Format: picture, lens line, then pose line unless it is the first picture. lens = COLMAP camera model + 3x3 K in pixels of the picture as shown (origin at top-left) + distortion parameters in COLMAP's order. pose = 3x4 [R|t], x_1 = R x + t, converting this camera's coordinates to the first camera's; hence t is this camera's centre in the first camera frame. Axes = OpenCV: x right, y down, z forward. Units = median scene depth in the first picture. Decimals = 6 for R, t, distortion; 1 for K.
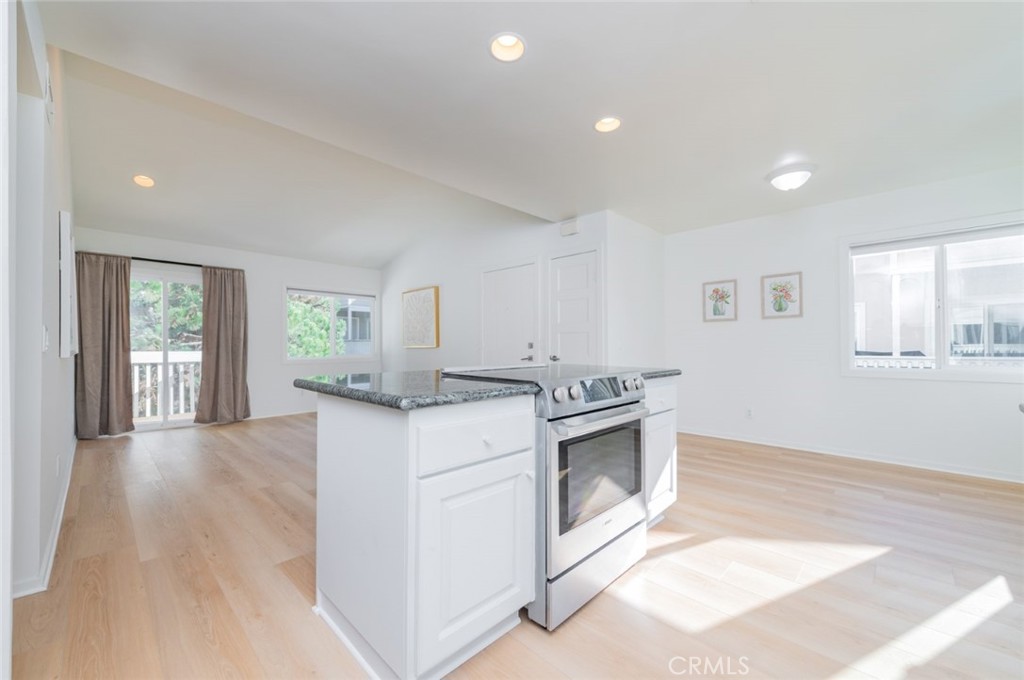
lens RADIAL K [[405.5, 0, 506.7], [0, 405.5, 349.2], [0, 0, 1]] dist [0.001558, -0.000056]
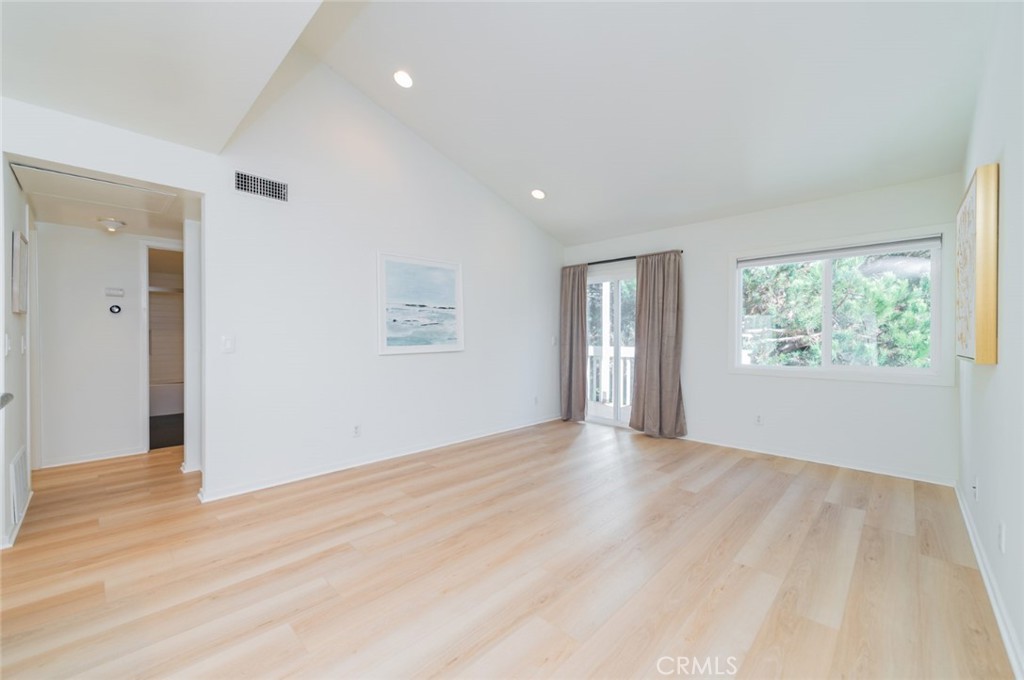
lens RADIAL K [[397.4, 0, 508.2], [0, 397.4, 339.0], [0, 0, 1]] dist [0.013033, -0.000052]
pose [[0.009245, 0.008114, -0.999924, 0.174419], [-0.007972, 0.999936, 0.008040, -0.029824], [0.999925, 0.007897, 0.009309, 0.844529]]
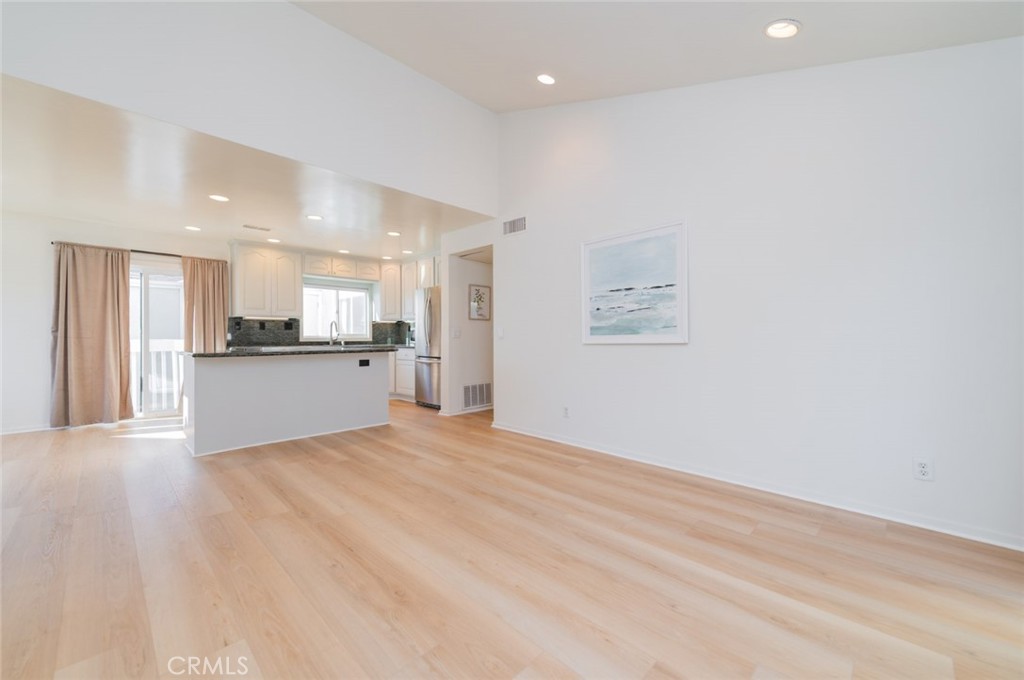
lens RADIAL K [[401.0, 0, 517.2], [0, 401.0, 336.6], [0, 0, 1]] dist [0.008133, -0.000606]
pose [[-0.999801, 0.003031, -0.019727, -0.484239], [0.002969, 0.999991, 0.003186, -0.007245], [0.019737, 0.003127, -0.999800, 1.422172]]
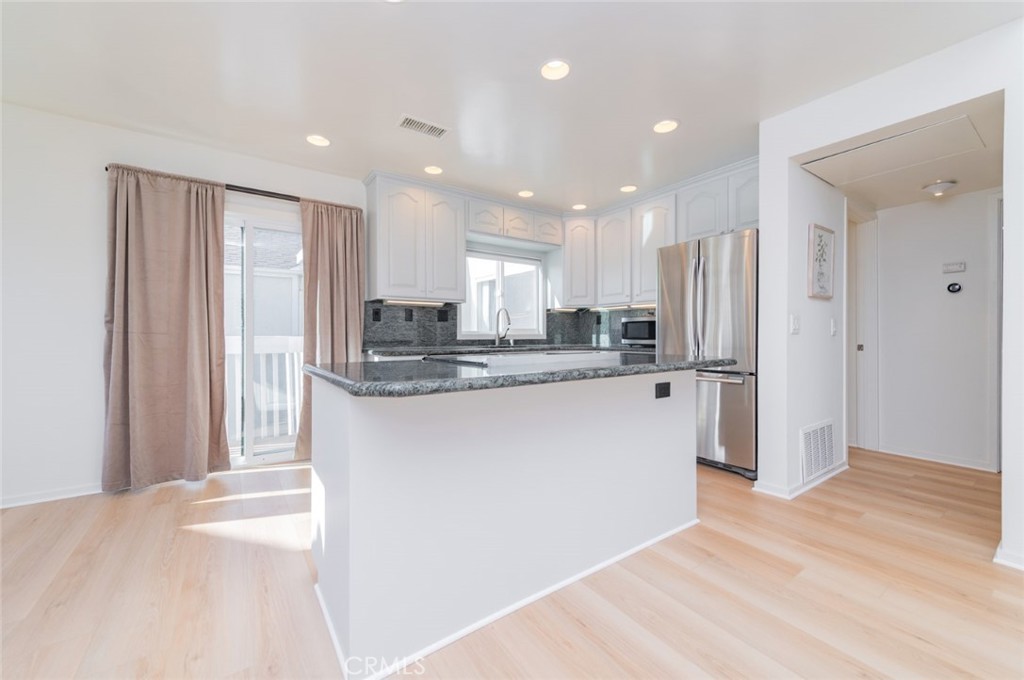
lens RADIAL K [[400.0, 0, 507.6], [0, 400.0, 336.0], [0, 0, 1]] dist [0.007228, -0.000473]
pose [[-0.984351, 0.000523, 0.176217, -0.019369], [0.002223, 0.999953, 0.009448, -0.004220], [-0.176204, 0.009692, -0.984306, 0.864778]]
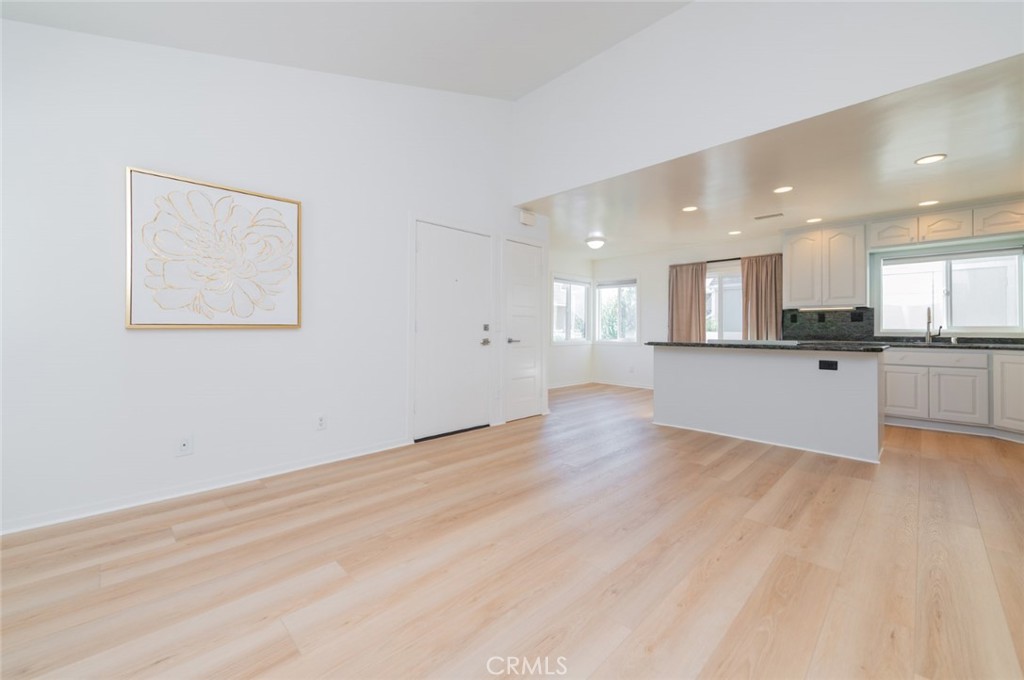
lens RADIAL K [[408.7, 0, 508.4], [0, 408.7, 327.8], [0, 0, 1]] dist [0.010477, -0.000436]
pose [[0.008530, 0.006285, 0.999944, -0.883981], [-0.000463, 0.999980, -0.006281, -0.003287], [-0.999964, -0.000410, 0.008533, 0.984109]]
